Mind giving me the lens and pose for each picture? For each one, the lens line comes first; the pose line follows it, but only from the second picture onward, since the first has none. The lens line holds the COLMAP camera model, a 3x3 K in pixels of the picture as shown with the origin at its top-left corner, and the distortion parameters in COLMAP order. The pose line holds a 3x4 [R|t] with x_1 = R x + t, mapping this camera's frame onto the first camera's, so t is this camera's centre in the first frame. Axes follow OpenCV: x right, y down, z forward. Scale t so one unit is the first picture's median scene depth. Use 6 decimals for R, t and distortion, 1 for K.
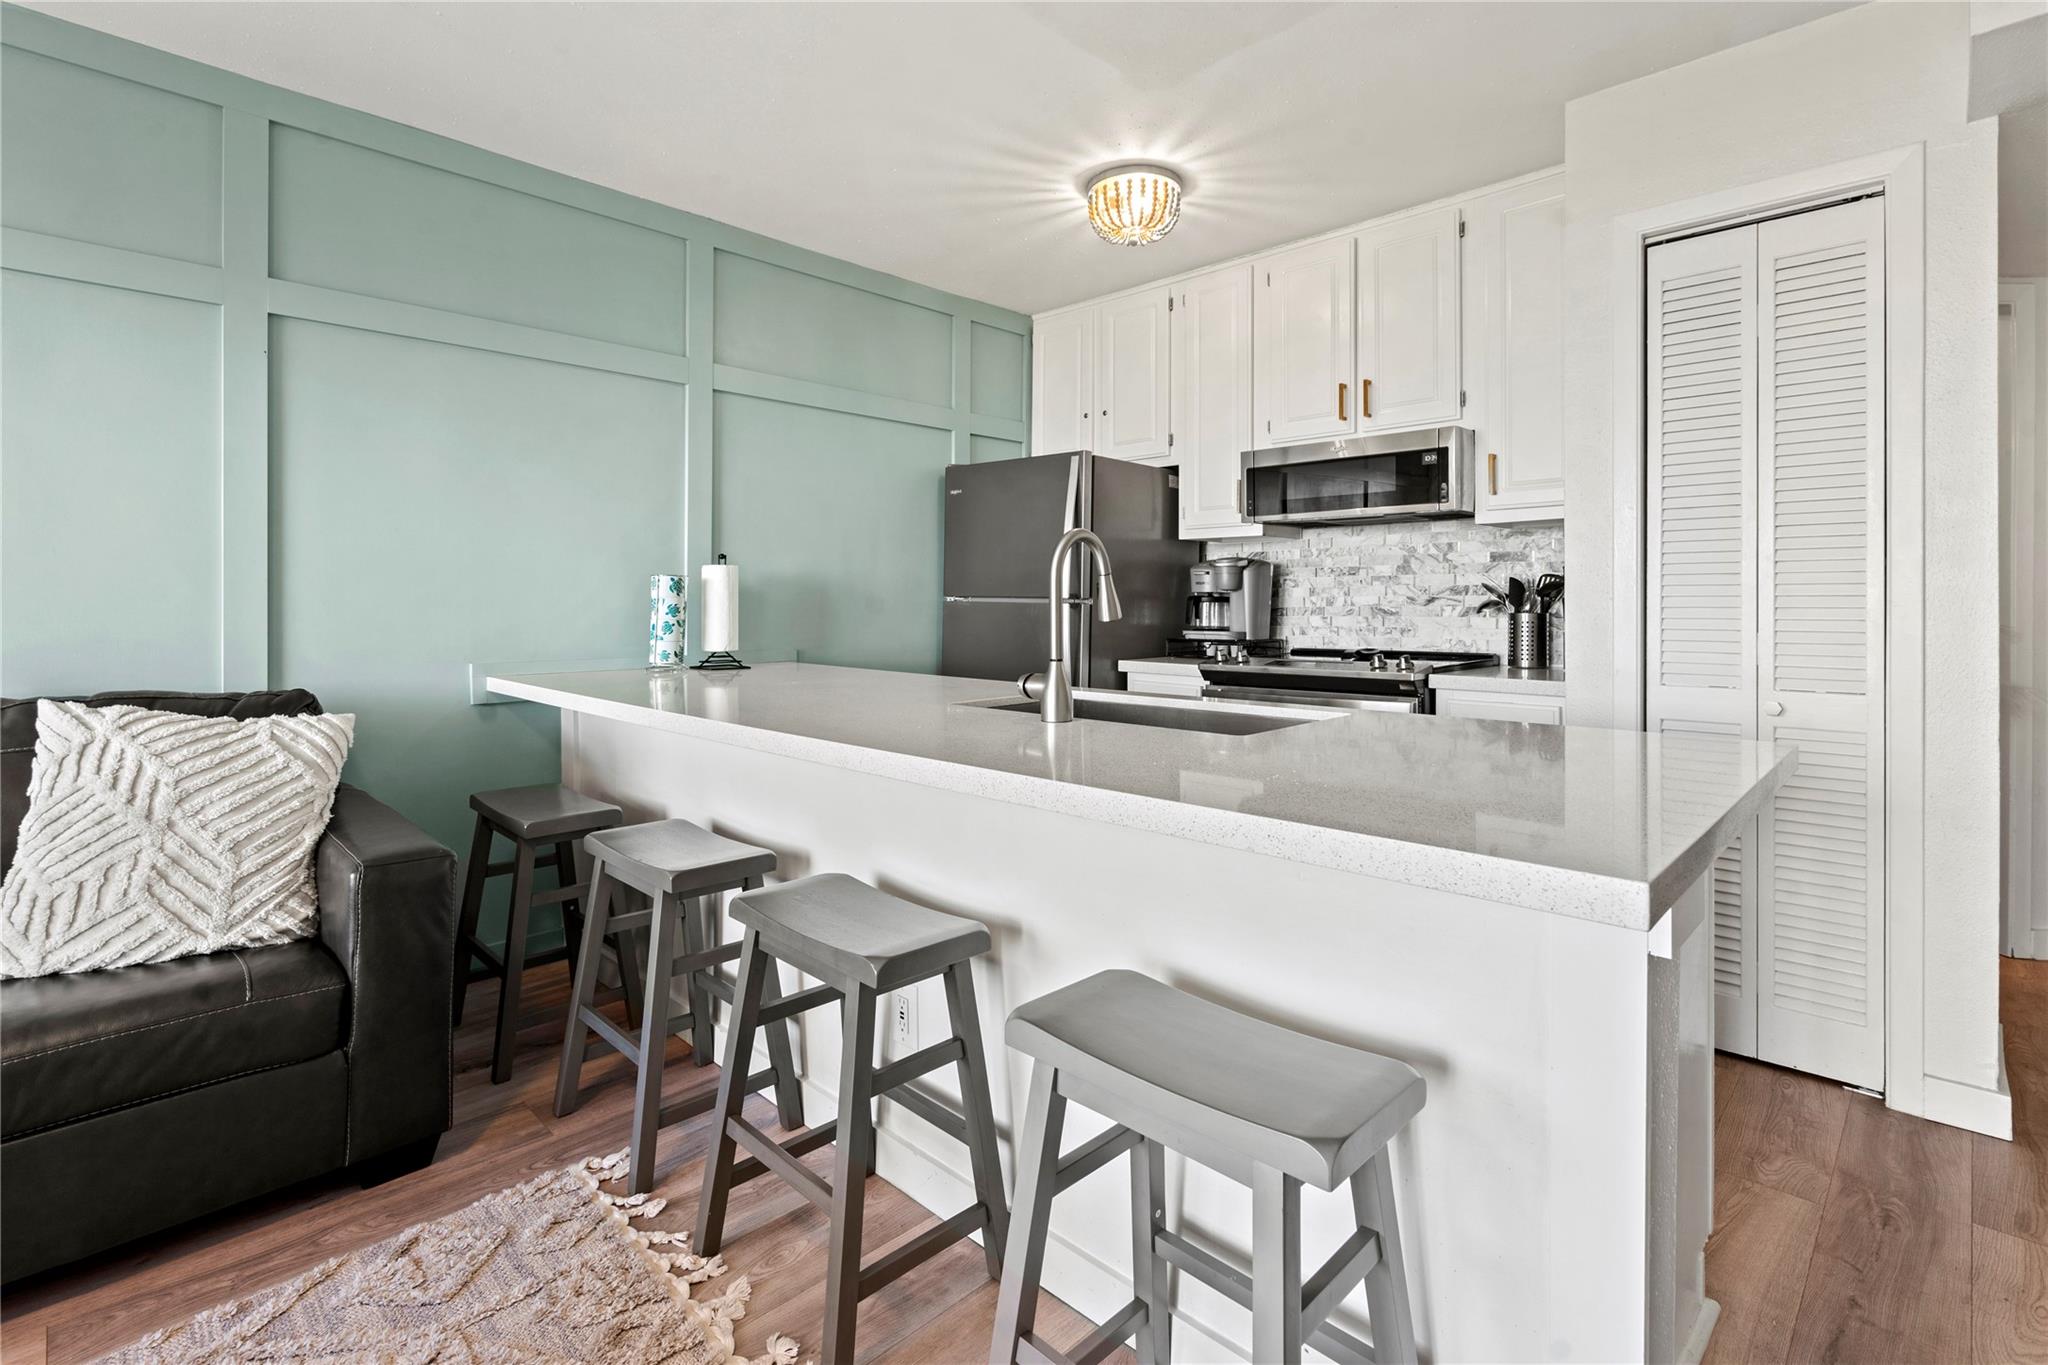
lens RADIAL K [[994.0, 0, 1018.5], [0, 994.0, 599.2], [0, 0, 1]] dist [-0.001254, 0.000089]
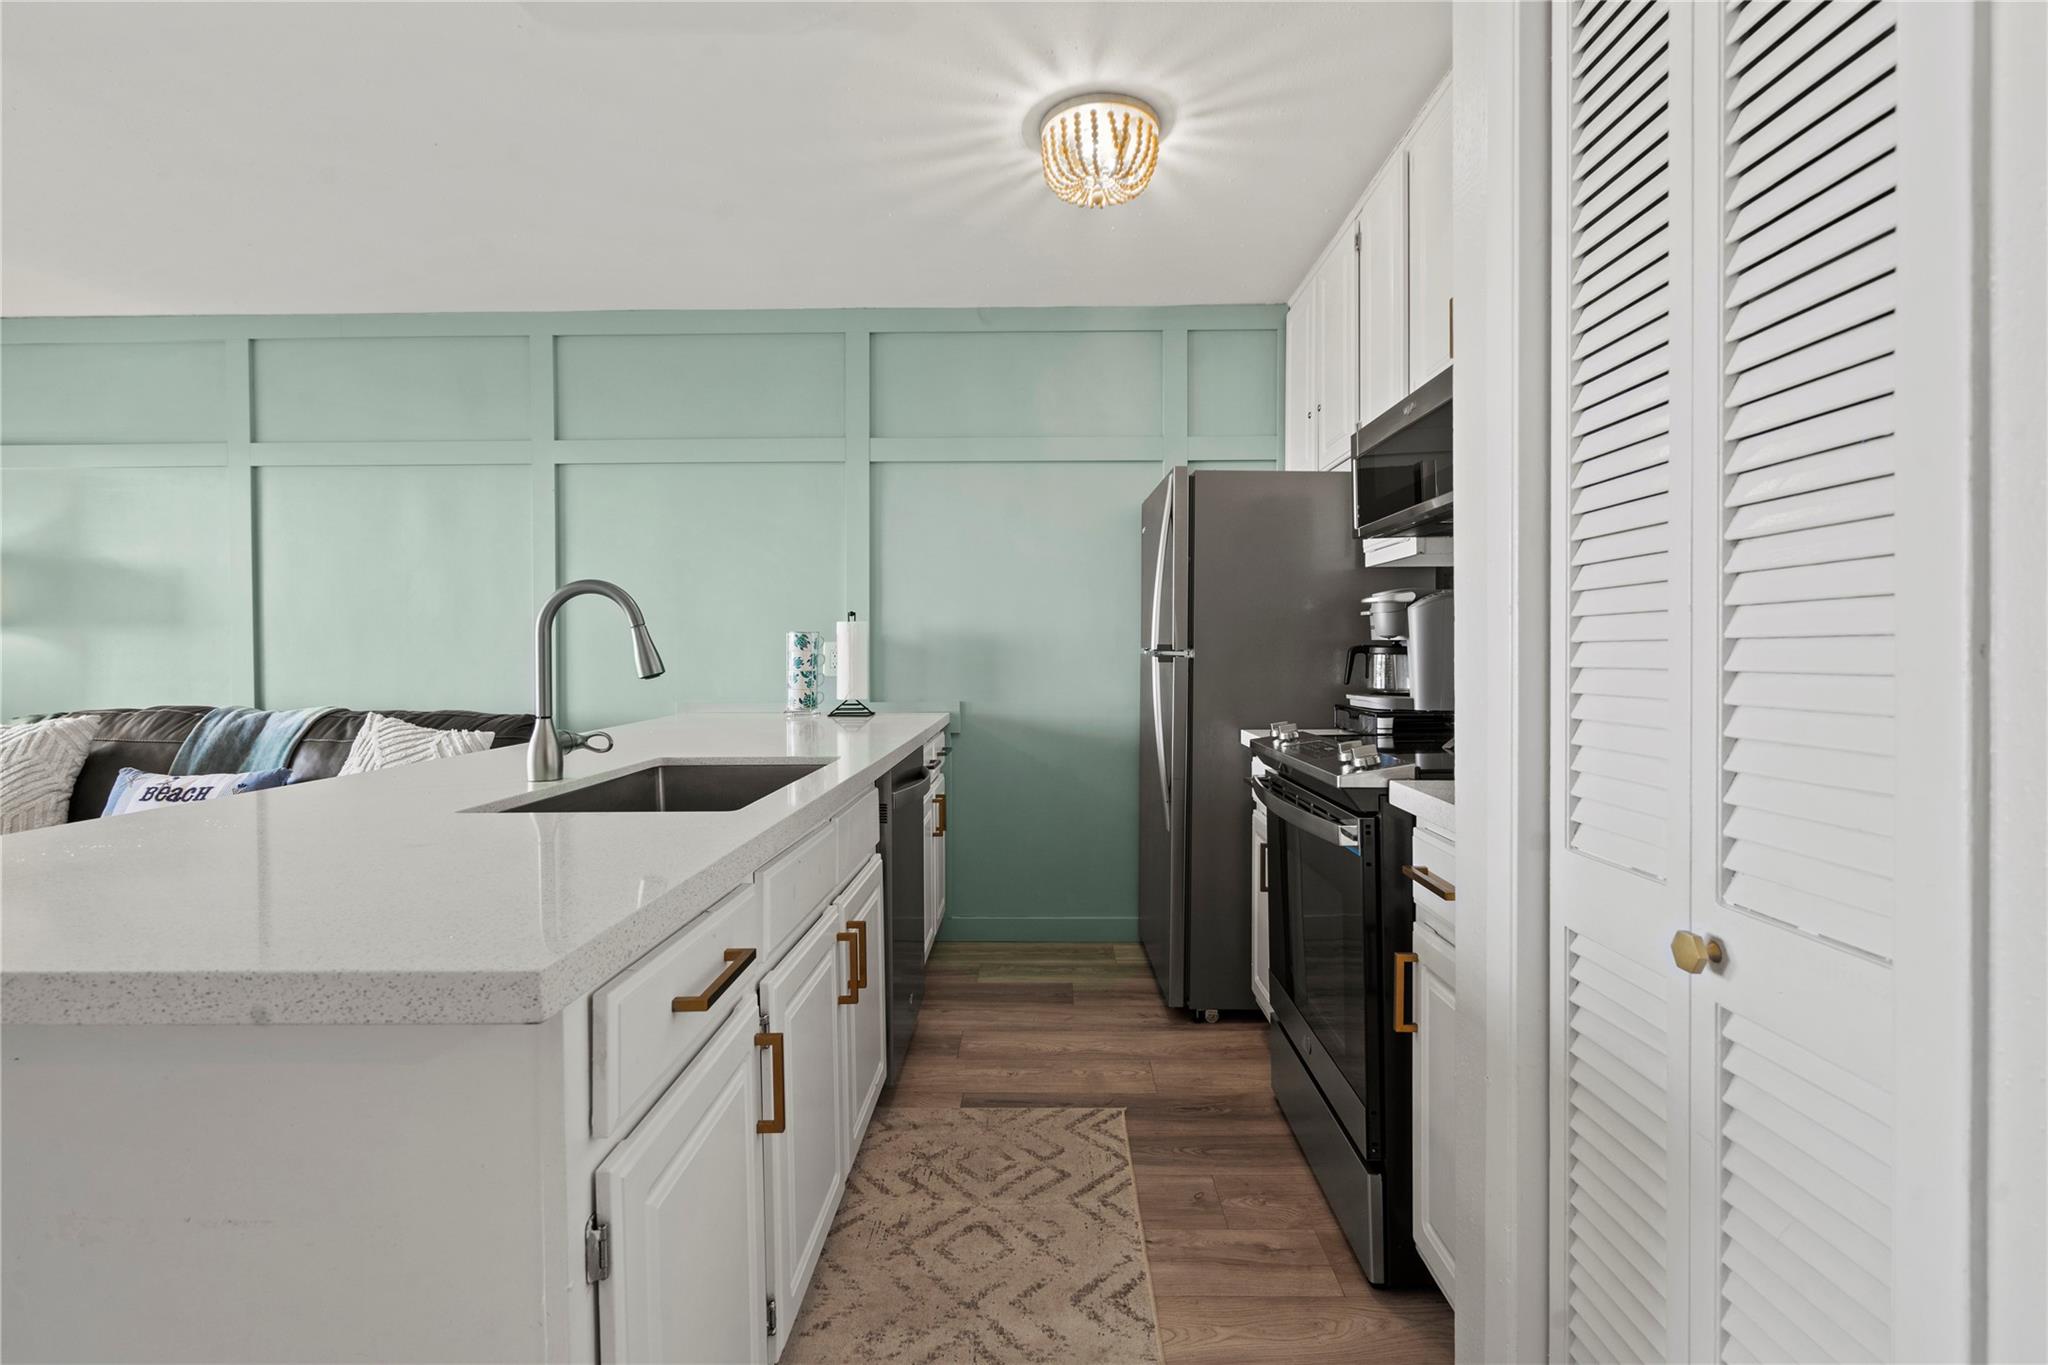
lens RADIAL K [[953.0, 0, 979.5], [0, 953.0, 665.4], [0, 0, 1]] dist [-0.000723, -0.000024]
pose [[0.669764, 0.007160, -0.742540, 0.629214], [0.005861, 0.999871, 0.014928, -0.001079], [0.742551, -0.014350, 0.669636, 0.426361]]
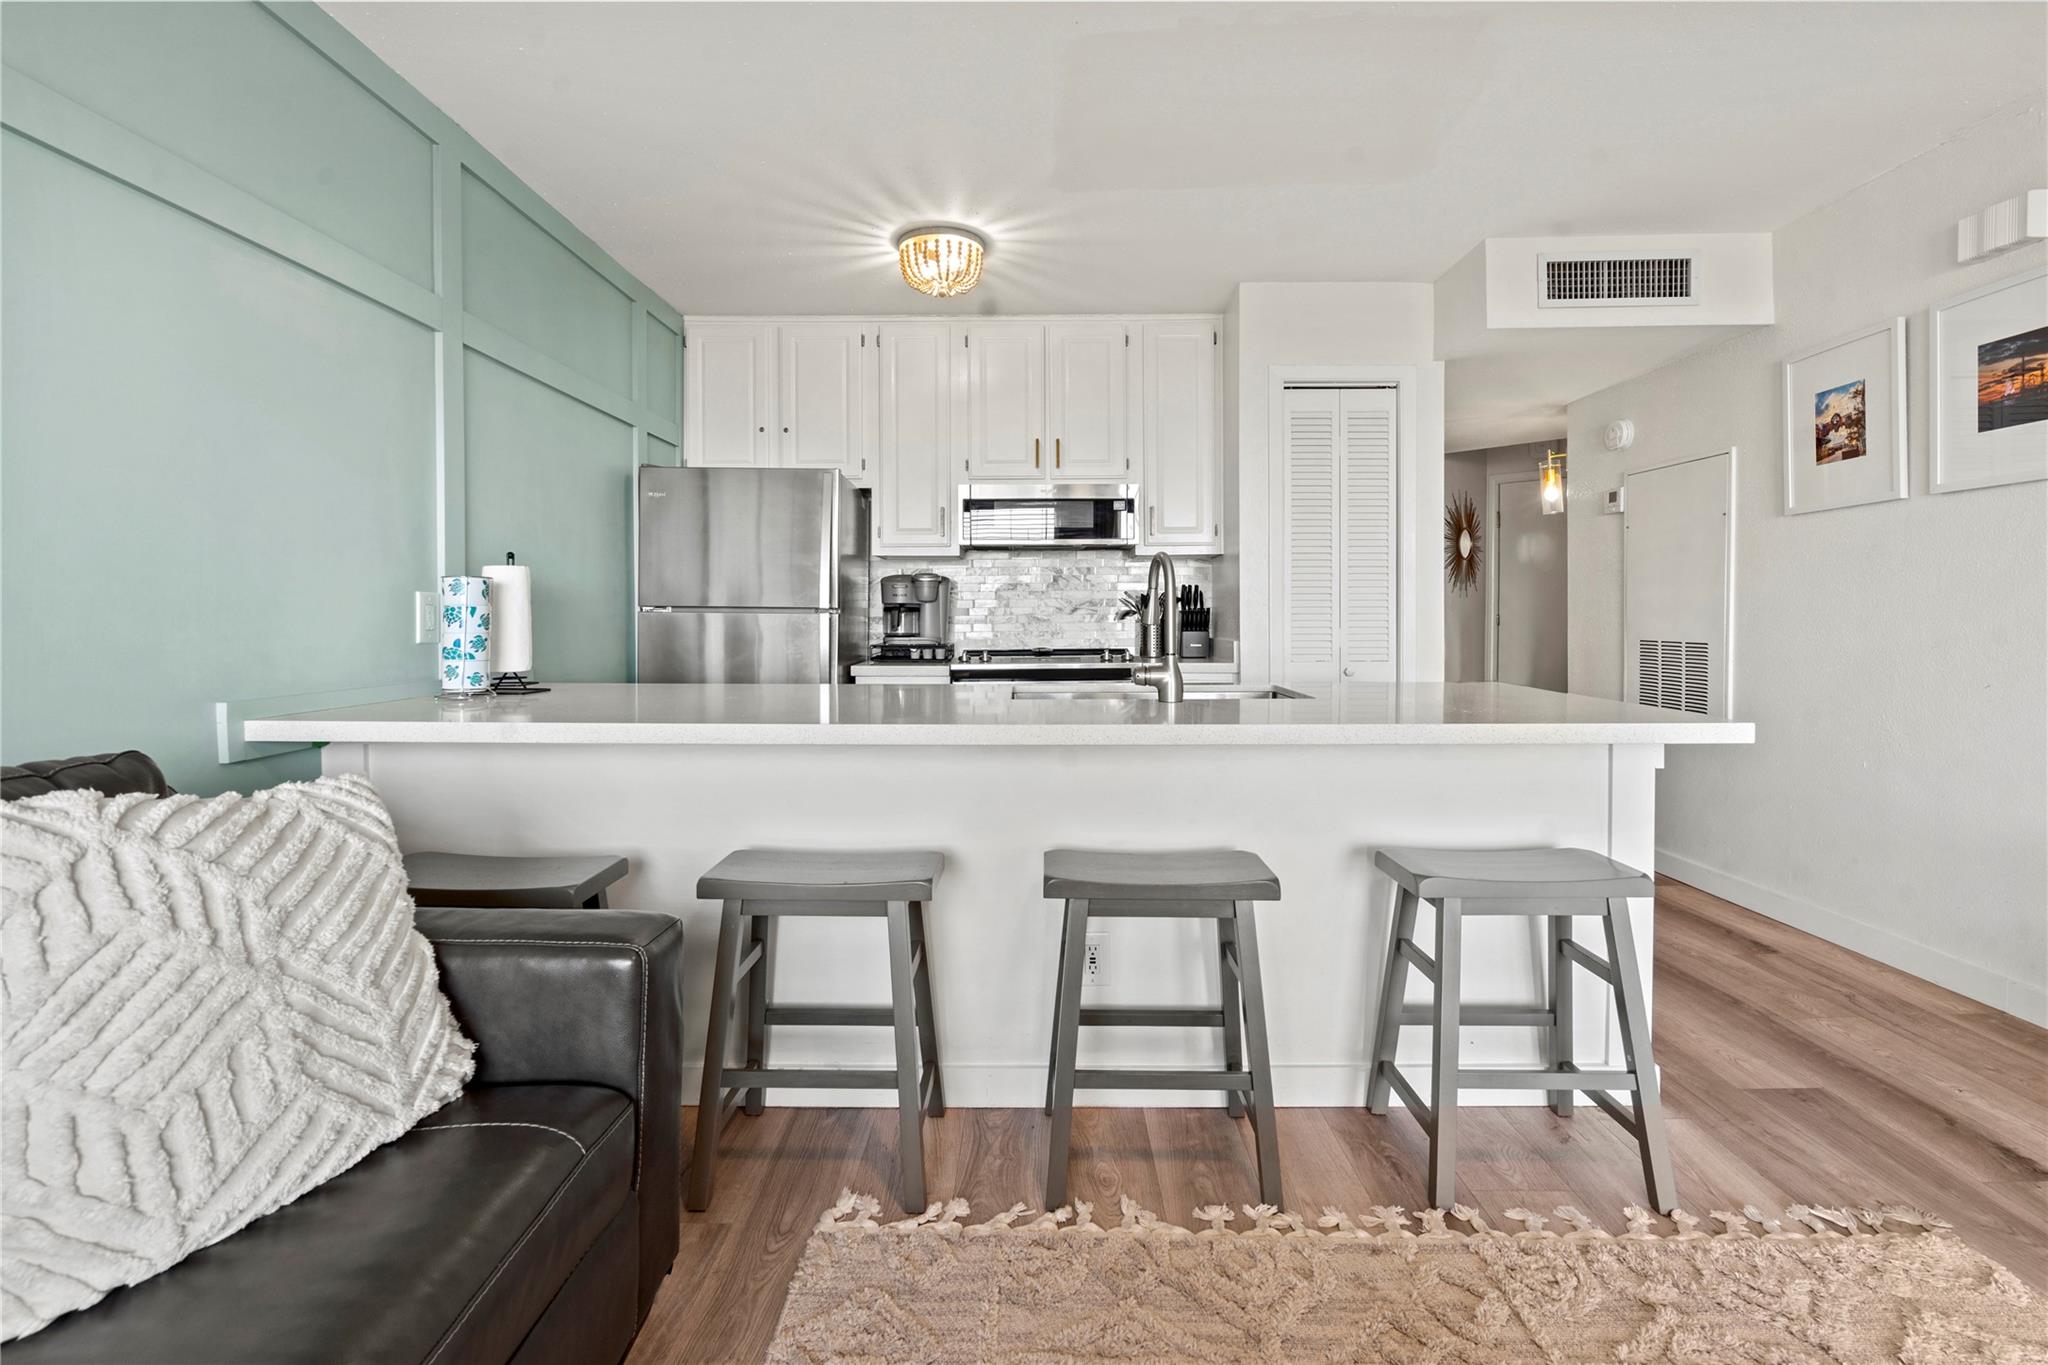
lens RADIAL K [[941.5, 0, 1047.1], [0, 941.5, 624.7], [0, 0, 1]] dist [-0.003062, -0.000115]
pose [[0.706317, -0.010186, 0.707822, -0.575154], [0.002227, 0.999924, 0.012167, 0.005937], [-0.707892, -0.007017, 0.706286, 0.157271]]
